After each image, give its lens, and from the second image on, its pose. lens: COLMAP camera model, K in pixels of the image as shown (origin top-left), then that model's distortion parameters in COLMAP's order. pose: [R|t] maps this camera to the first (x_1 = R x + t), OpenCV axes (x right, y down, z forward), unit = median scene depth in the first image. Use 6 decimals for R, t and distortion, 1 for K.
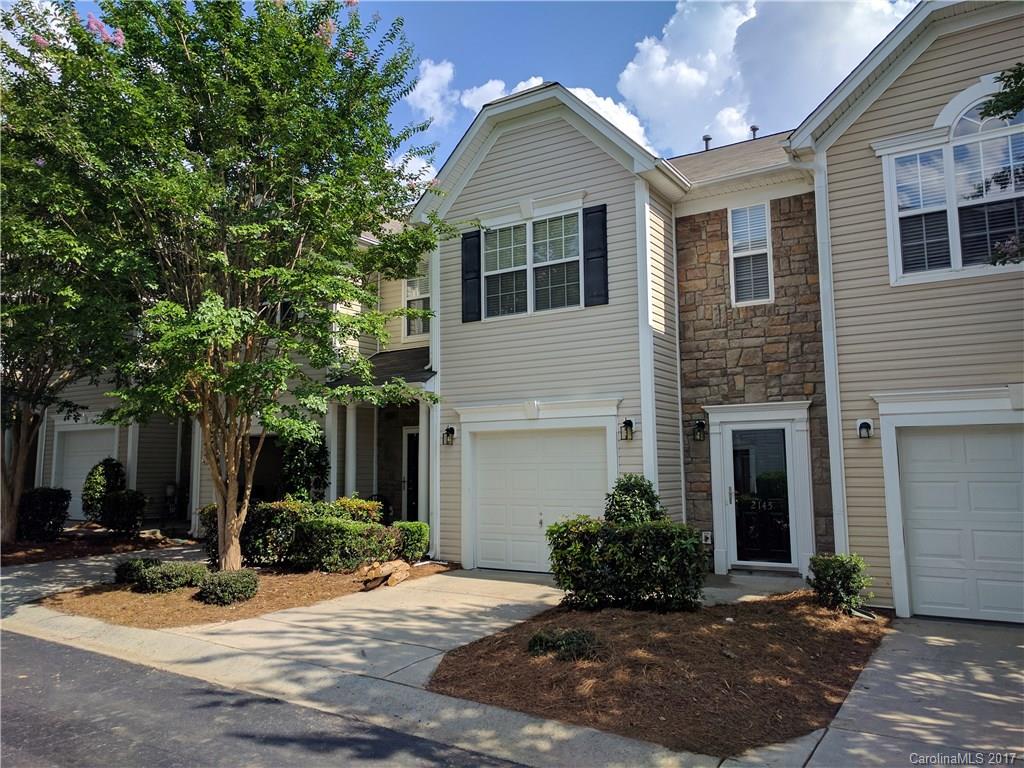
lens RADIAL K [[765.0, 0, 522.4], [0, 765.0, 379.6], [0, 0, 1]] dist [0.020040, -0.003135]
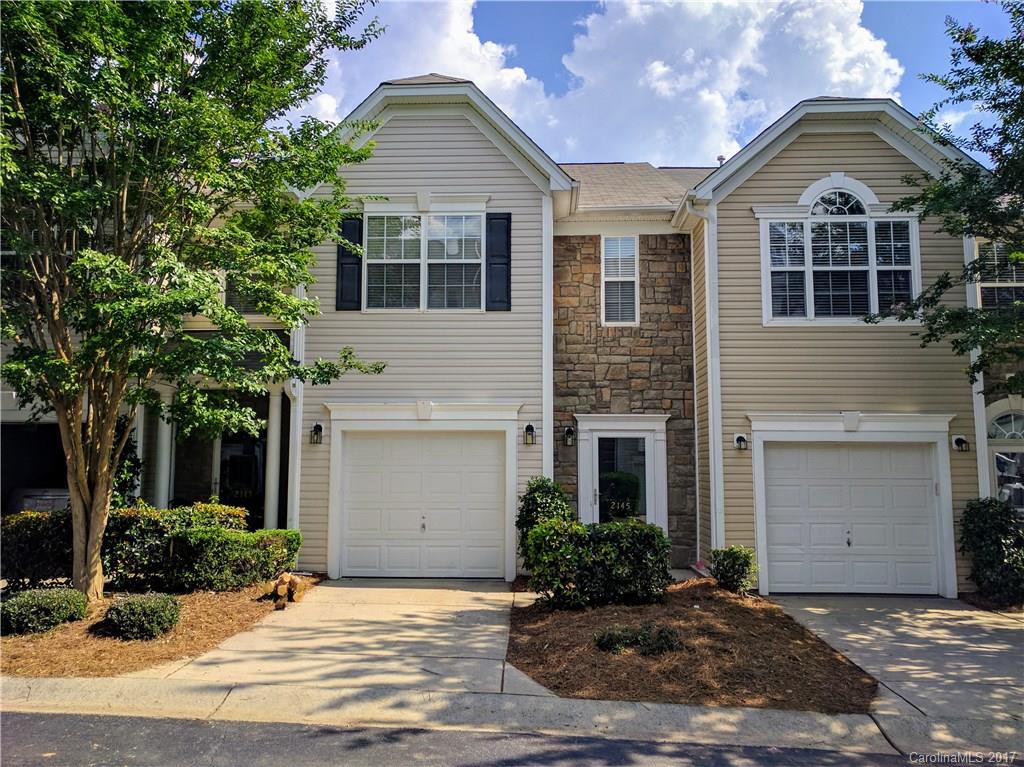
lens RADIAL K [[765.0, 0, 518.2], [0, 765.0, 383.4], [0, 0, 1]] dist [0.020040, -0.003135]
pose [[0.870625, 0.066222, 0.487470, -0.367299], [-0.068863, 0.997547, -0.012525, 0.010097], [-0.487104, -0.022664, 0.873050, 0.099265]]
